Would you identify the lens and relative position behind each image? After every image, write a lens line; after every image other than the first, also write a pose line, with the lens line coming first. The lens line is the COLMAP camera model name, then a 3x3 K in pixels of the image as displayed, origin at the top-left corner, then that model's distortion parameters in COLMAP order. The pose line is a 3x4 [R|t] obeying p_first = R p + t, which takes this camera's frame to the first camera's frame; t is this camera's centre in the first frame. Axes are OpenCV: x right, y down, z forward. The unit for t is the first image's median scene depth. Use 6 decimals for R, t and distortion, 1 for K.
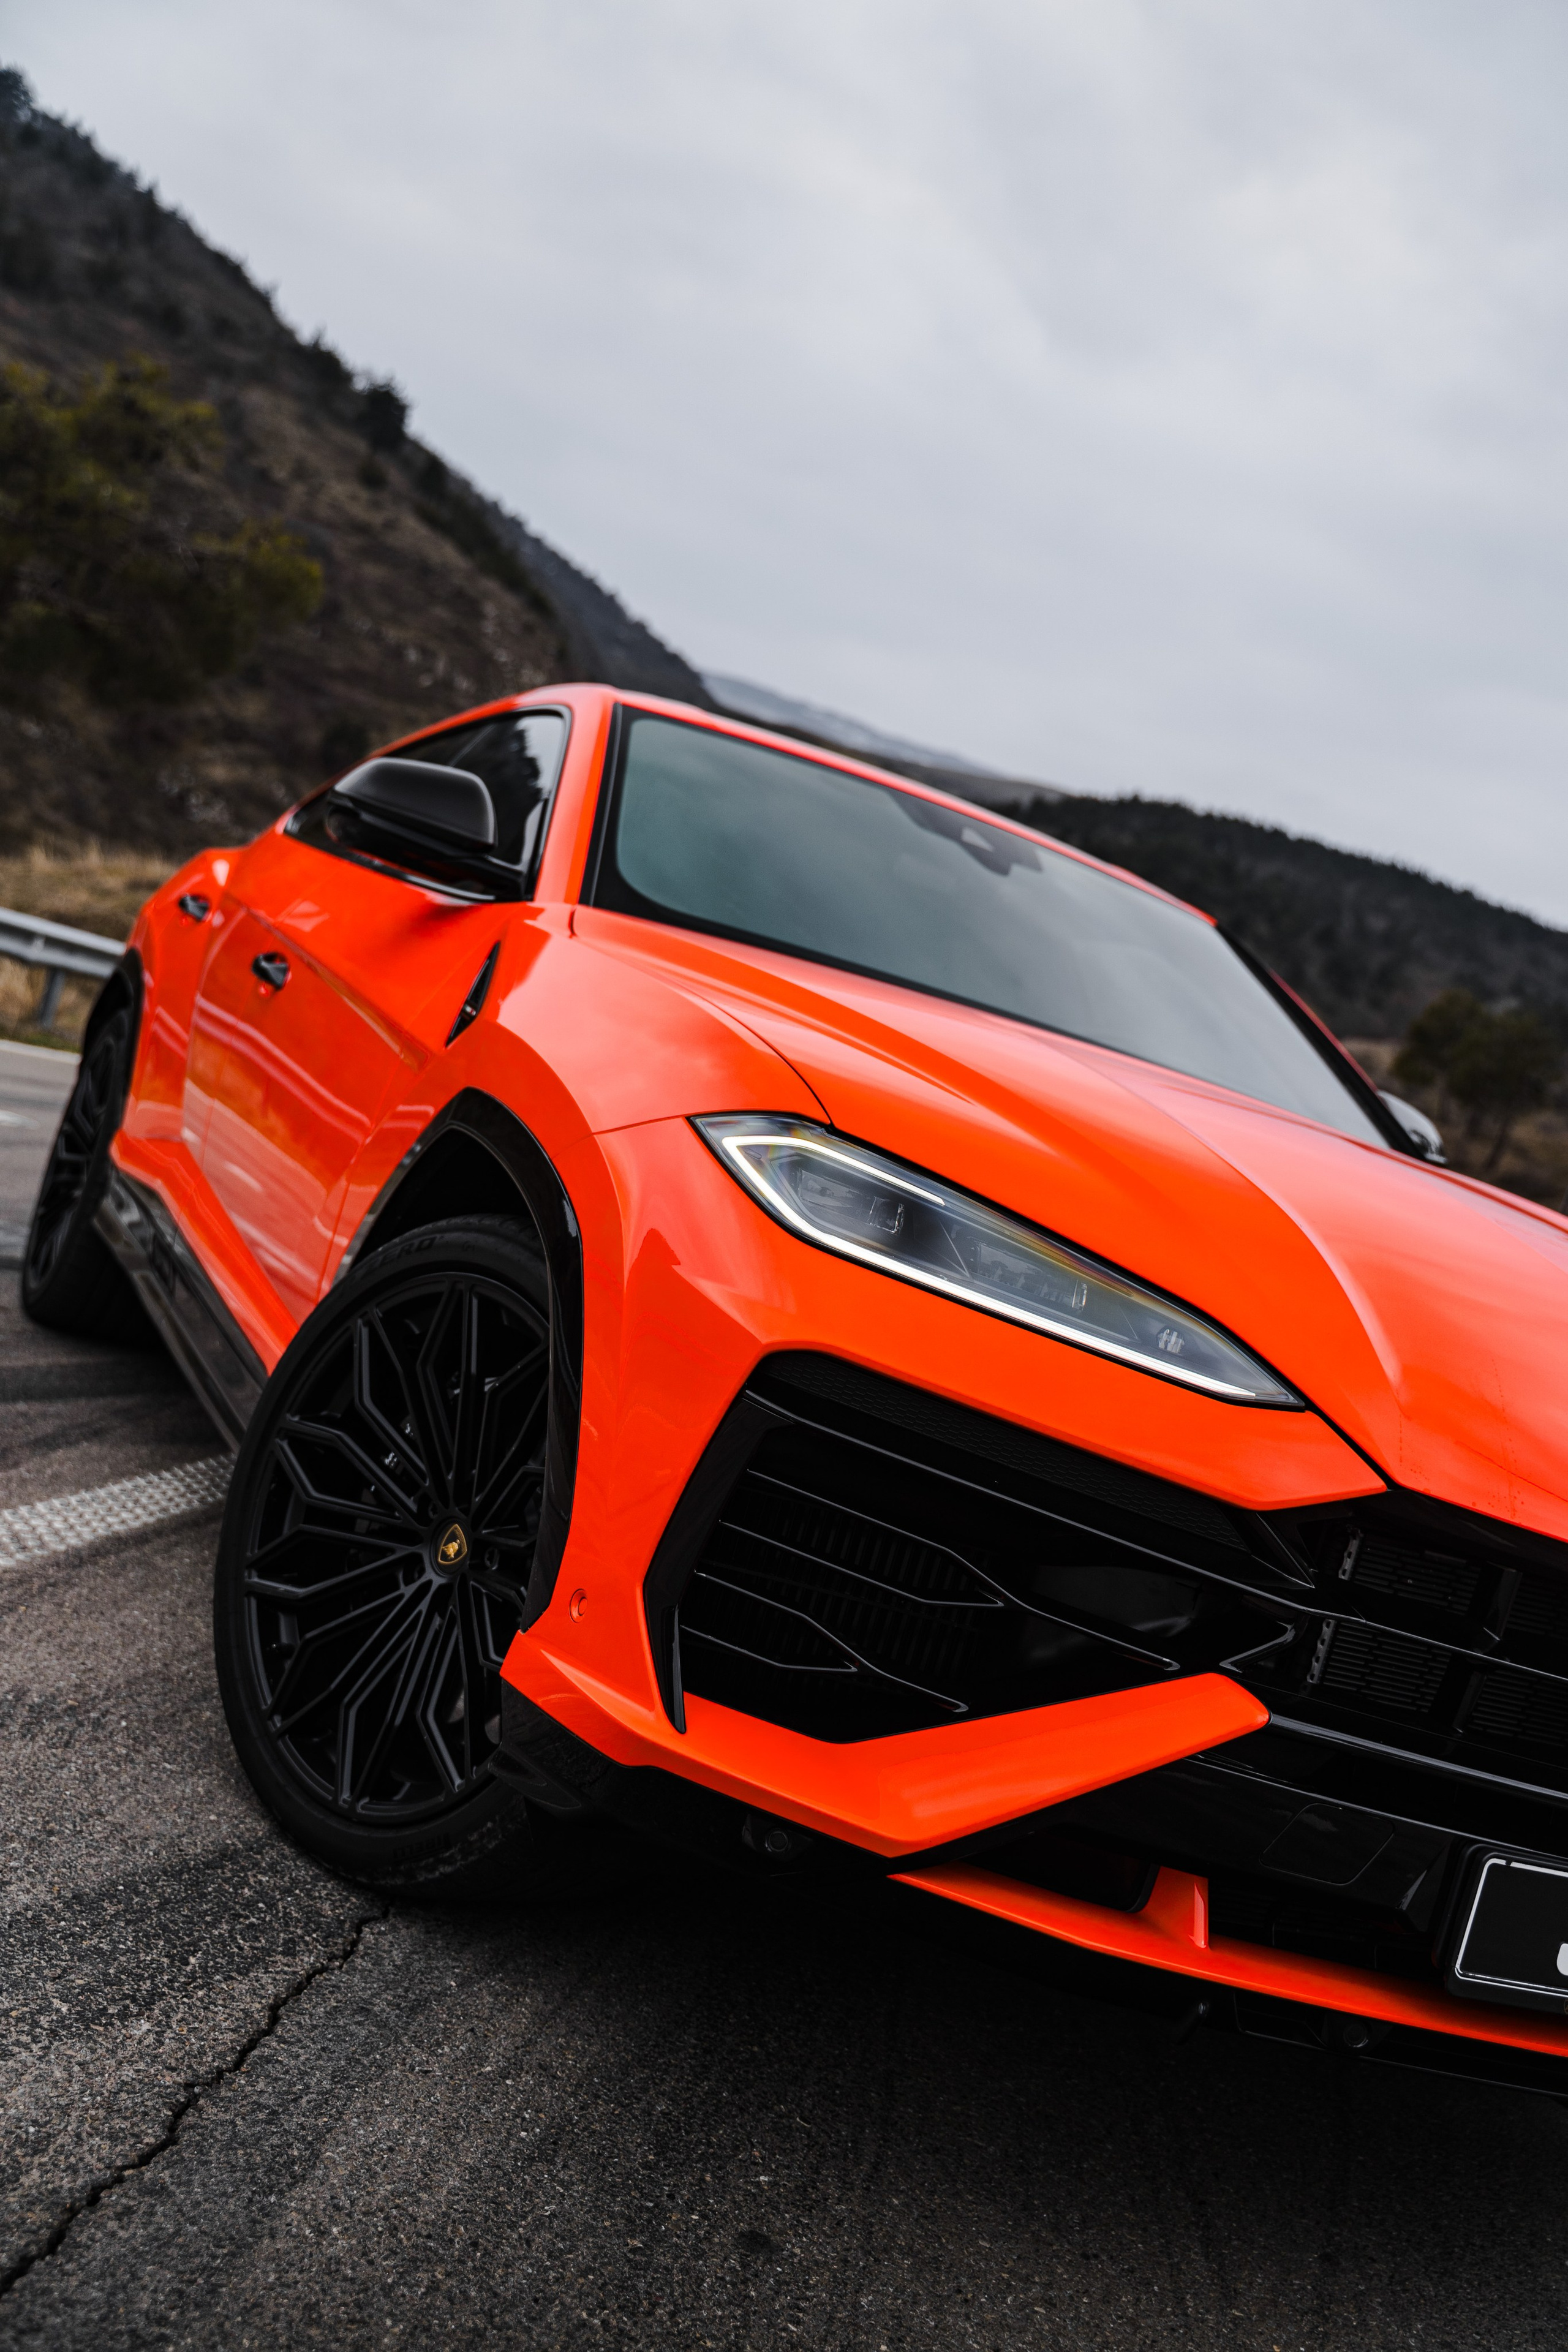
lens RADIAL K [[2410.9, 0, 784.0], [0, 2410.9, 1176.0], [0, 0, 1]] dist [0.006034, 0.005481]
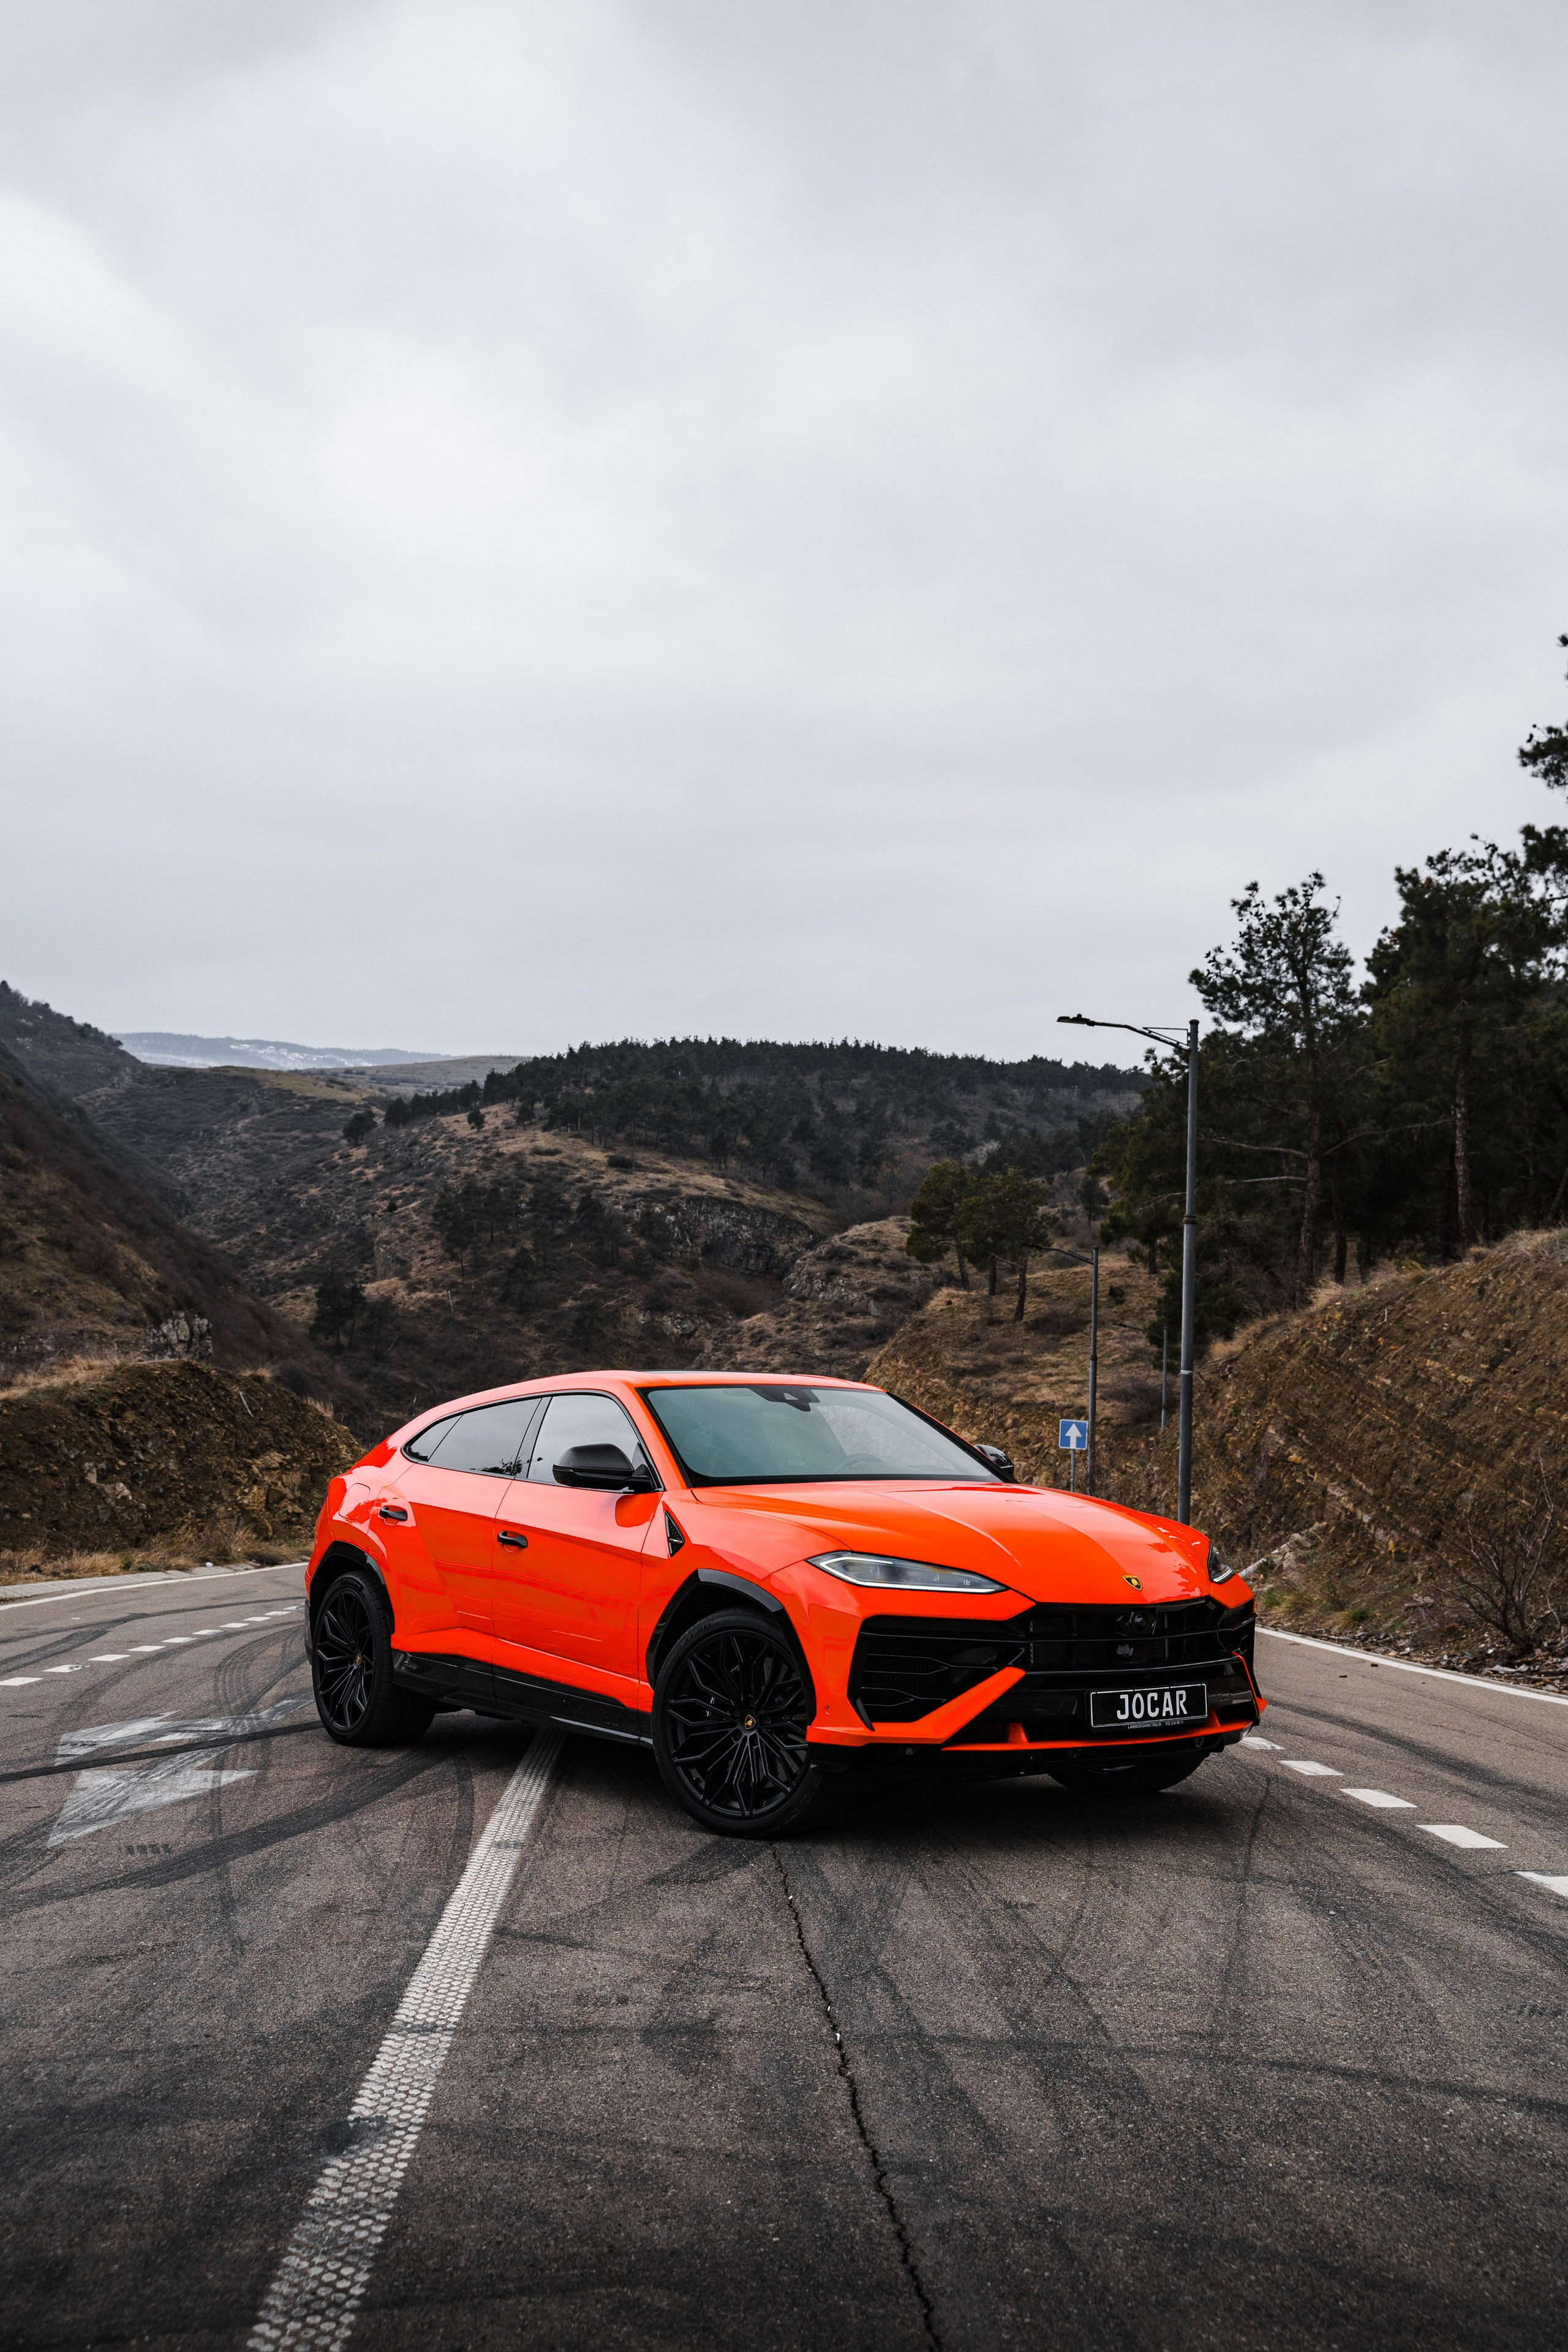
lens RADIAL K [[2566.3, 0, 775.7], [0, 2566.3, 1138.8], [0, 0, 1]] dist [0.039244, 0.012042]
pose [[0.941035, -0.265608, 0.209535, -0.363253], [0.288340, 0.953649, -0.086103, -0.155433], [-0.176953, 0.141443, 0.974003, -1.370282]]
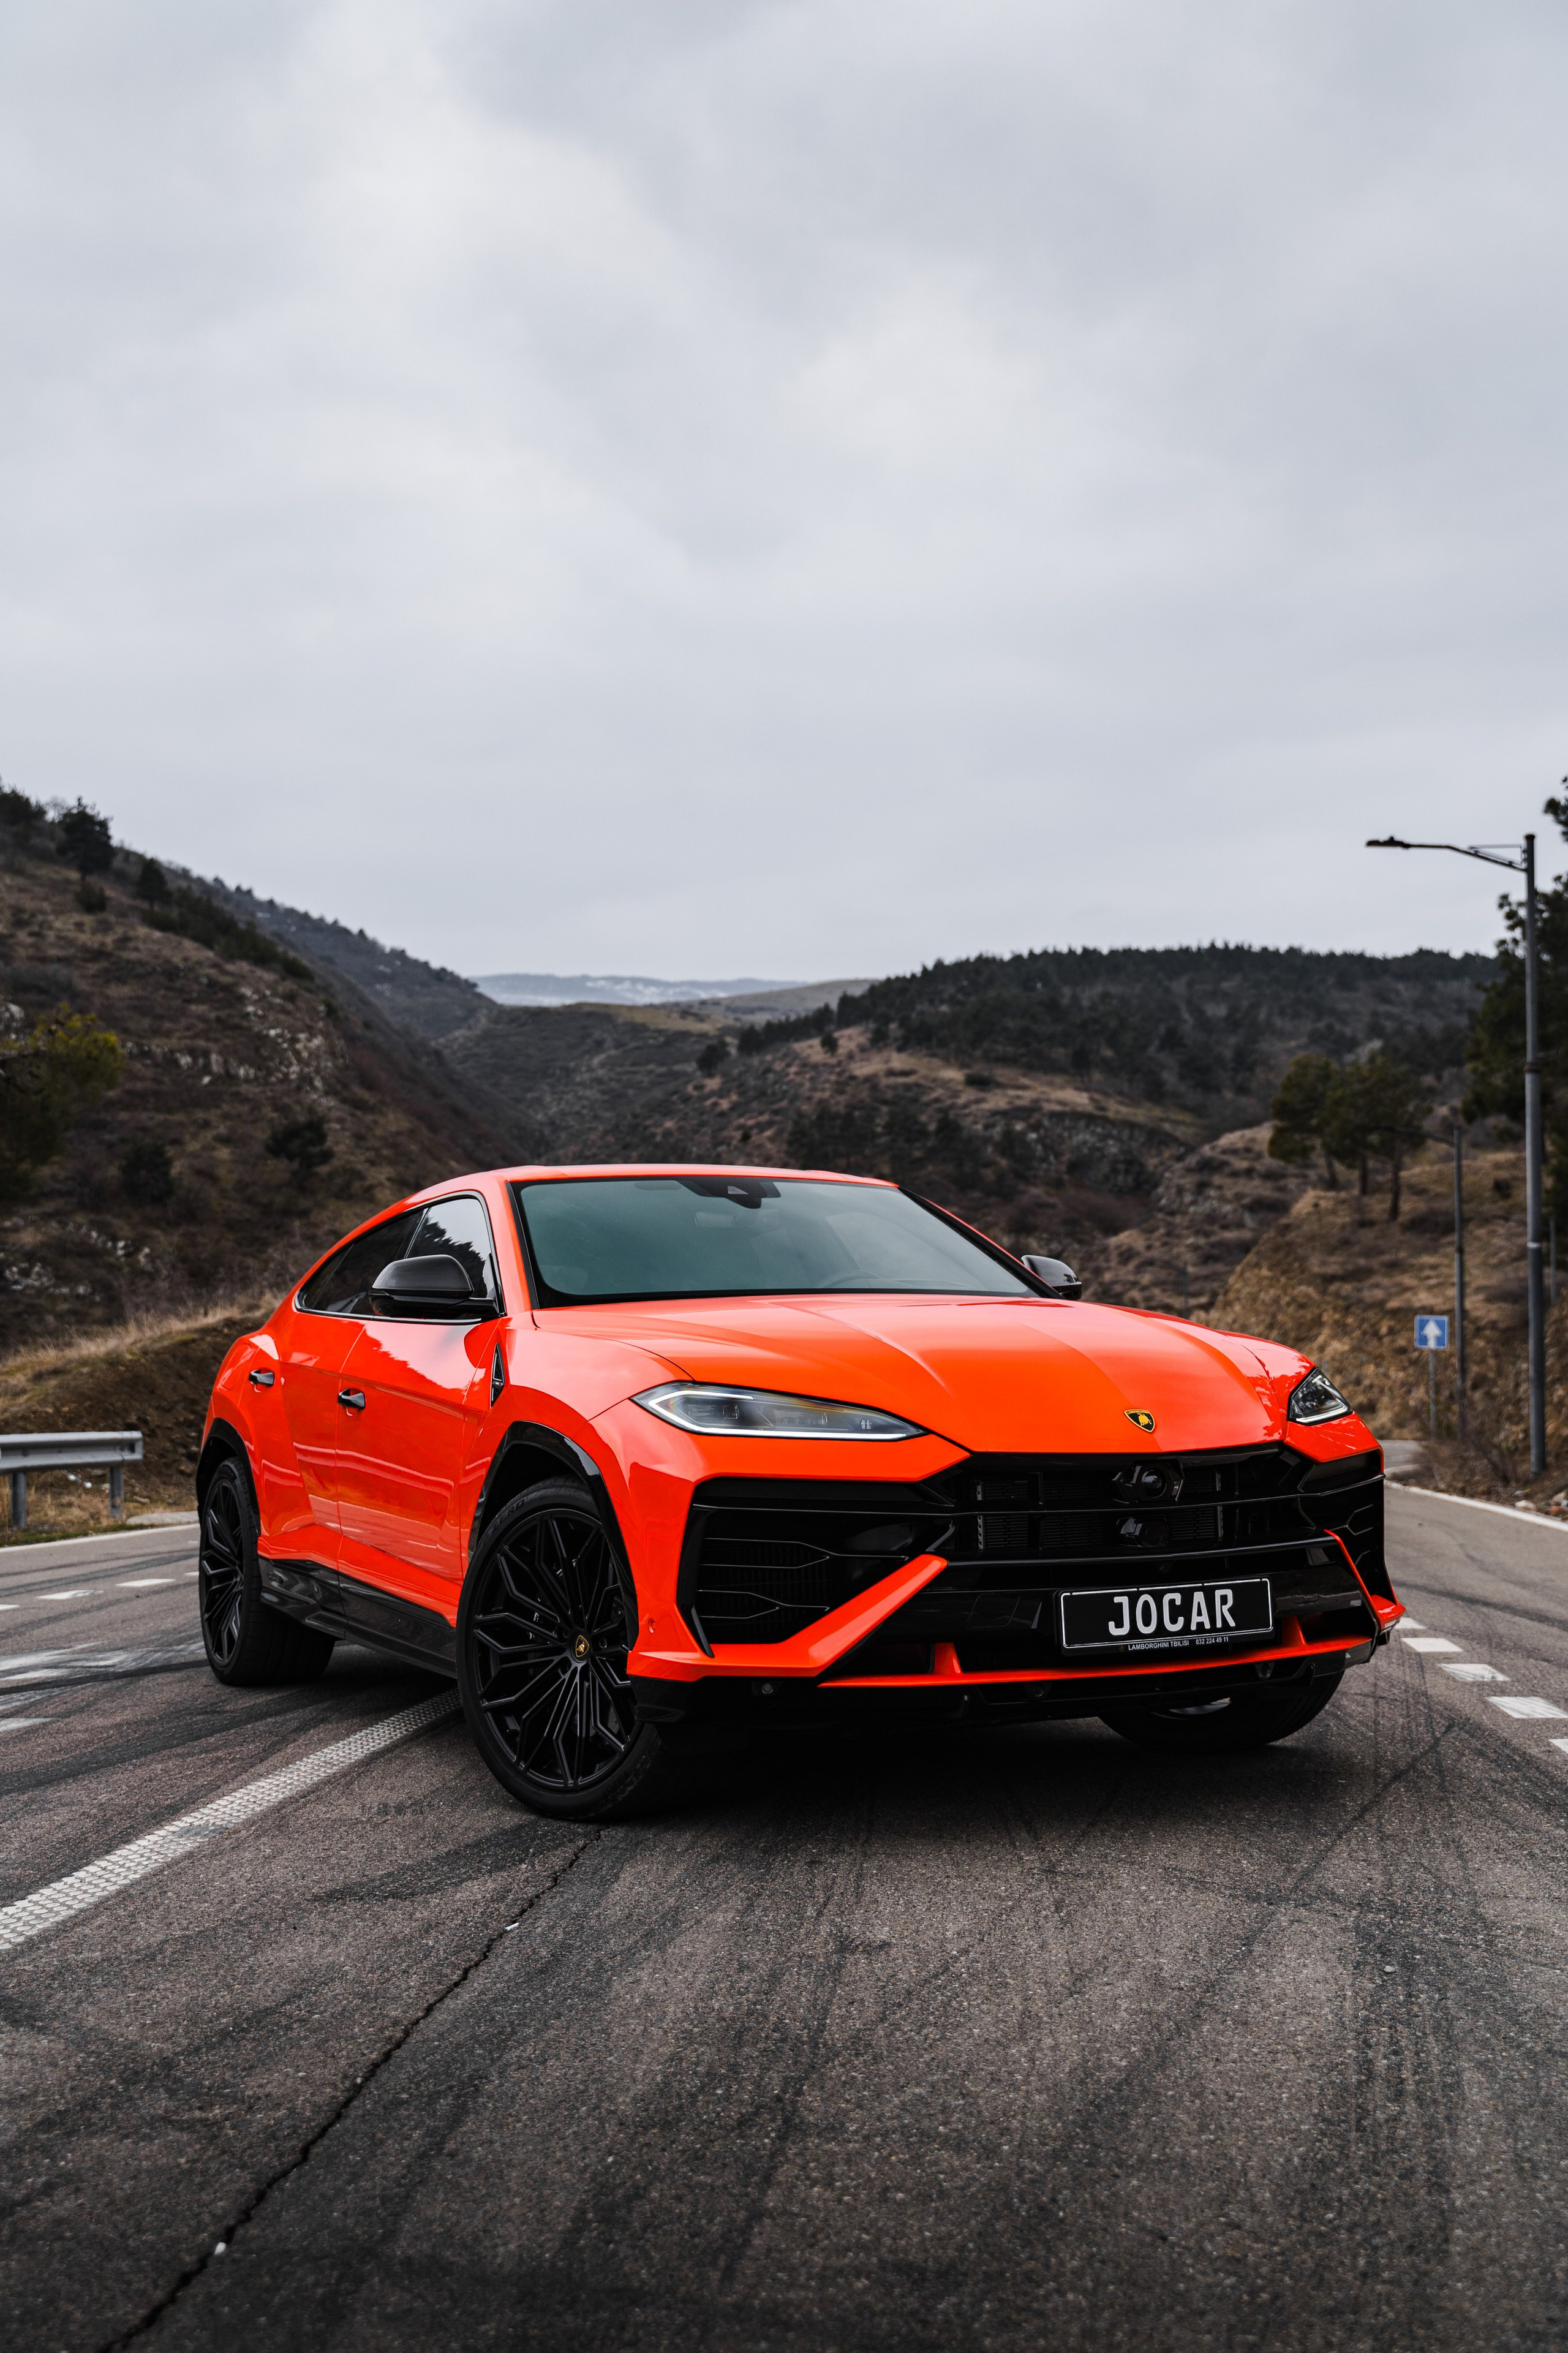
lens RADIAL K [[2590.2, 0, 744.7], [0, 2590.2, 1175.5], [0, 0, 1]] dist [0.017698, 0.014529]
pose [[0.949350, -0.311314, 0.042642, 0.011148], [0.314074, 0.944277, -0.098479, 0.025976], [-0.009608, 0.106884, 0.994225, -0.715043]]
